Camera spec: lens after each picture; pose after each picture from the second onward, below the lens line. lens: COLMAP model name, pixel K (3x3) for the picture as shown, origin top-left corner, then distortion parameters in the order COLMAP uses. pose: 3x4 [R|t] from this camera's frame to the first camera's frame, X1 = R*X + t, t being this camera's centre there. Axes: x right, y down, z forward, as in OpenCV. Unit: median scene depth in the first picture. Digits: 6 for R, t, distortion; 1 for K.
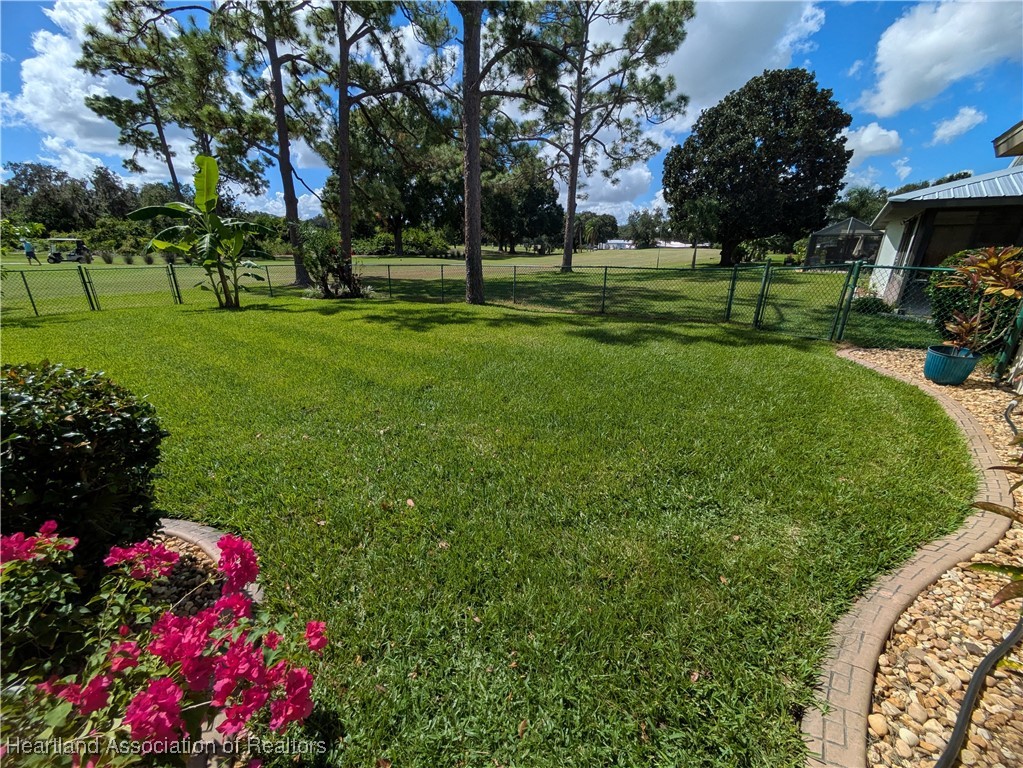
lens RADIAL K [[403.8, 0, 511.5], [0, 403.8, 384.0], [0, 0, 1]] dist [-0.001464, 0.000591]
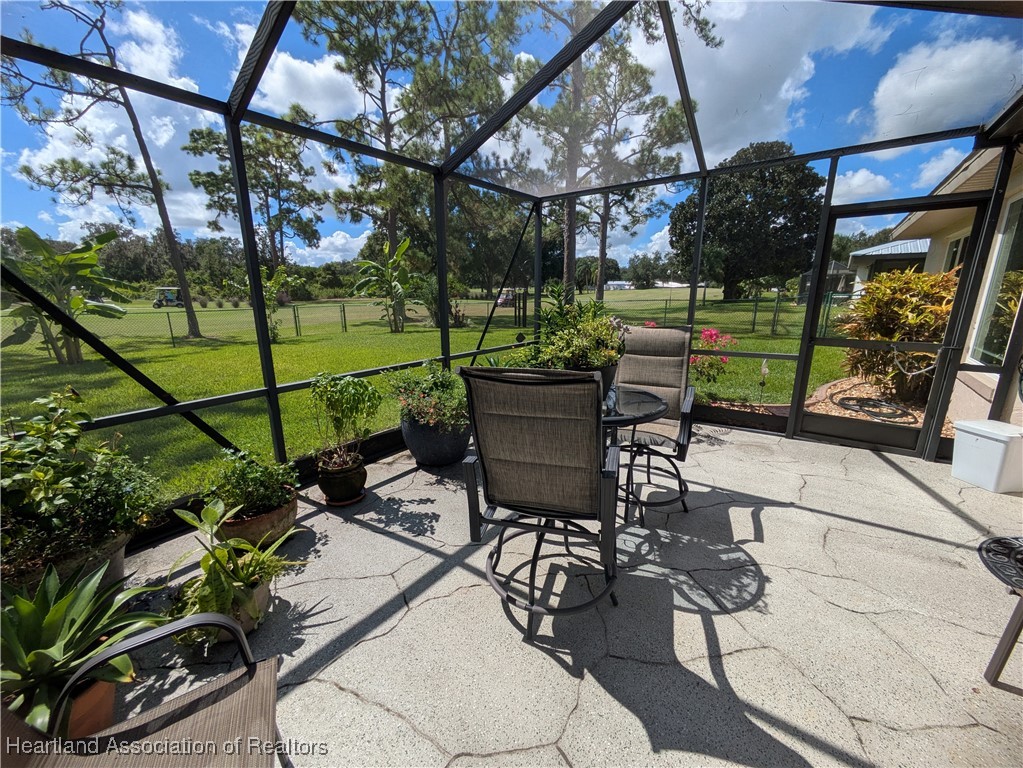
lens RADIAL K [[409.8, 0, 511.5], [0, 409.8, 384.0], [0, 0, 1]] dist [0.000056, -0.000136]
pose [[0.999837, -0.016828, 0.006606, -0.076291], [0.017404, 0.994851, -0.099846, 0.033745], [-0.004891, 0.099945, 0.994981, -0.100104]]
